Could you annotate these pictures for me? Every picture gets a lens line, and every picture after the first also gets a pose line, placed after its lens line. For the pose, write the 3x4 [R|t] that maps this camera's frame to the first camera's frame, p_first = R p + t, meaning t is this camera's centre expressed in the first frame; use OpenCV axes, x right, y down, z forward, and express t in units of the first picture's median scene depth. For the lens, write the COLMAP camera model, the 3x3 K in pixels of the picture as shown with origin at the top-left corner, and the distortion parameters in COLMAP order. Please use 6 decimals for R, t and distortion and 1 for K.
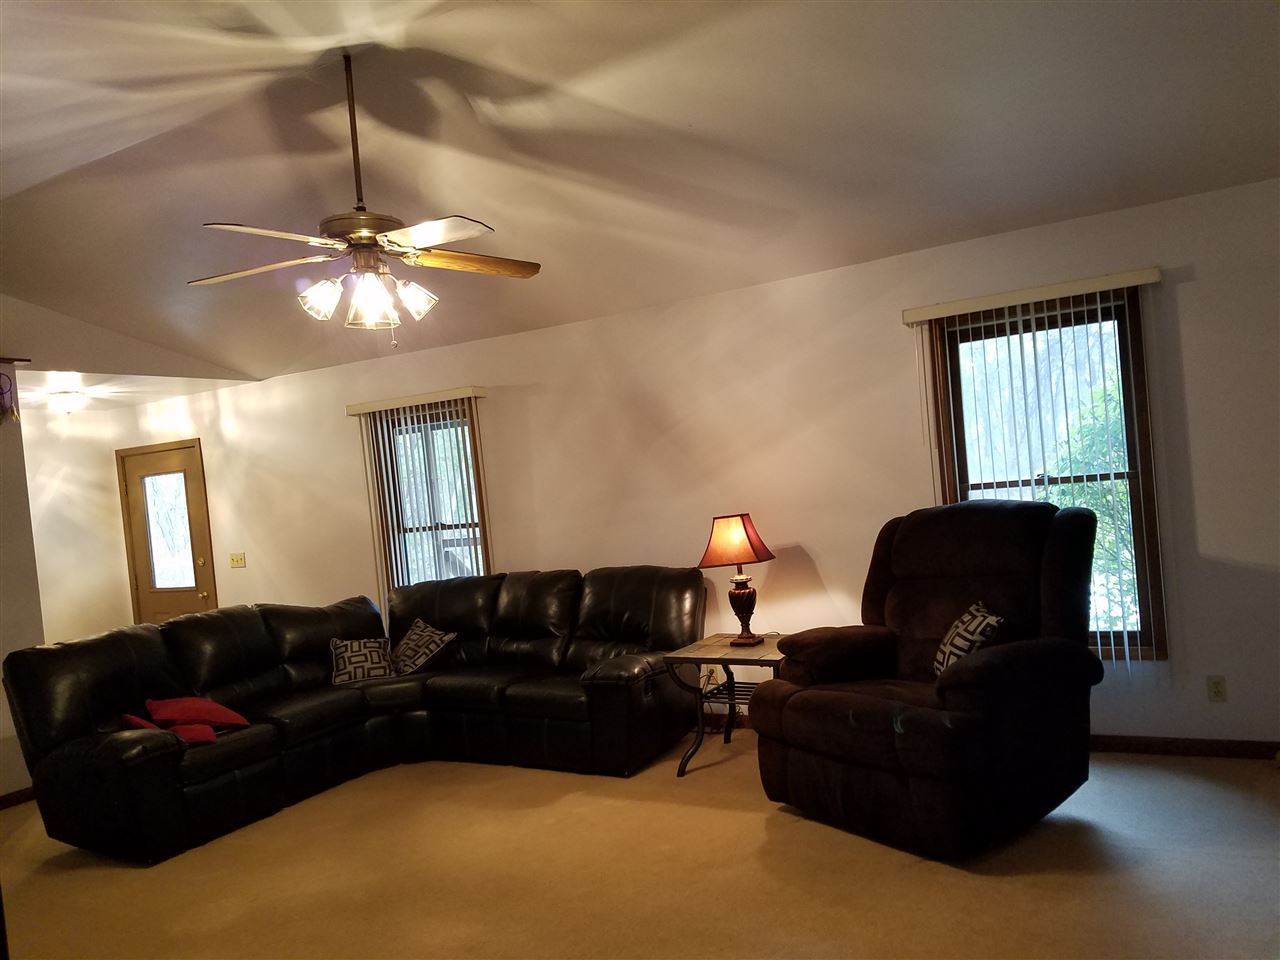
lens RADIAL K [[989.9, 0, 638.9], [0, 989.9, 518.6], [0, 0, 1]] dist [0.134487, -0.212044]
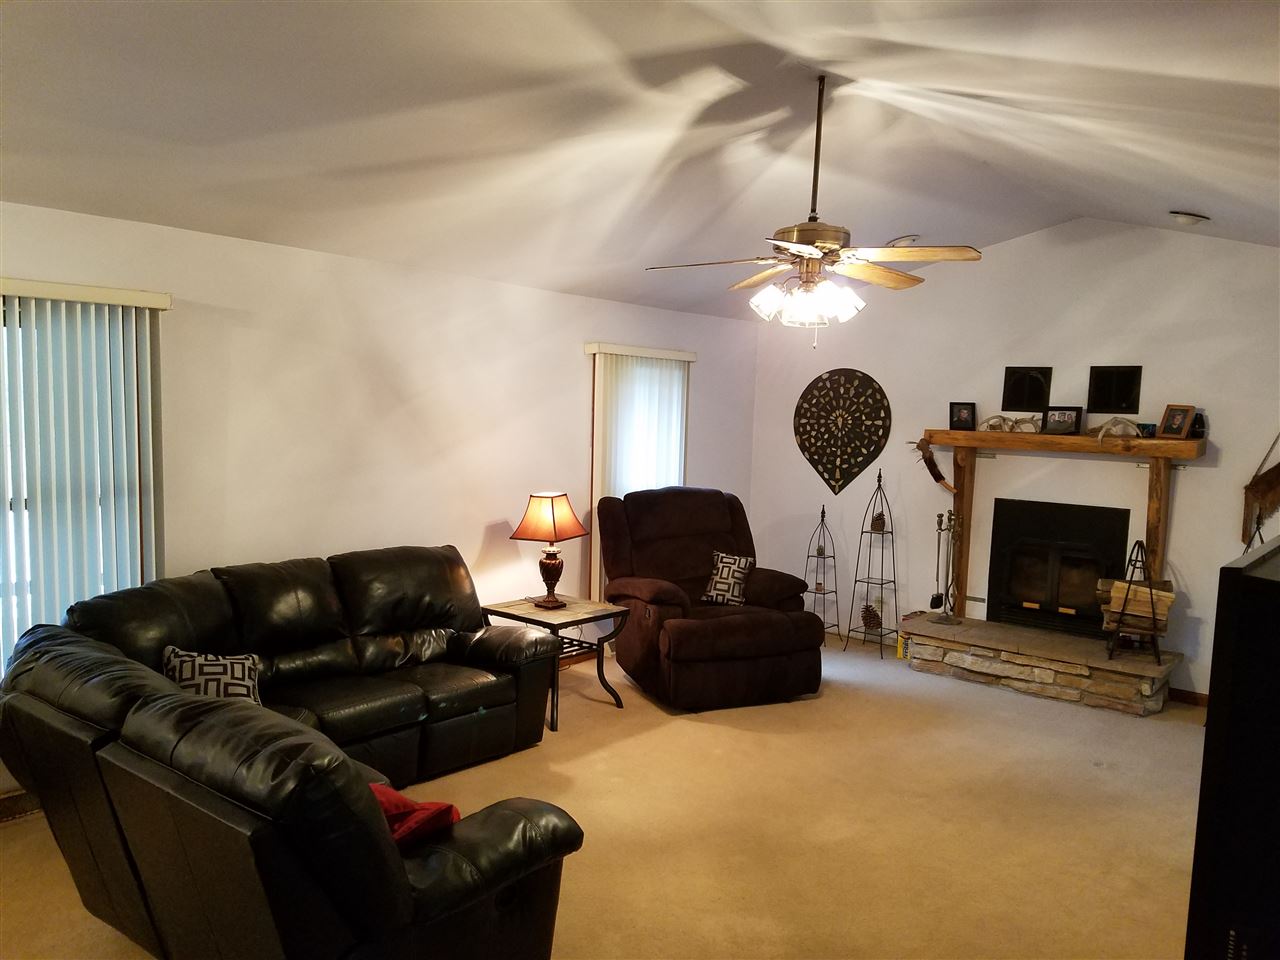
lens RADIAL K [[989.9, 0, 638.9], [0, 989.9, 518.6], [0, 0, 1]] dist [0.134487, -0.212044]
pose [[0.121452, -0.013765, 0.992502, -1.010886], [-0.010288, 0.999833, 0.015126, 0.006474], [-0.992544, -0.012048, 0.121290, 0.757817]]
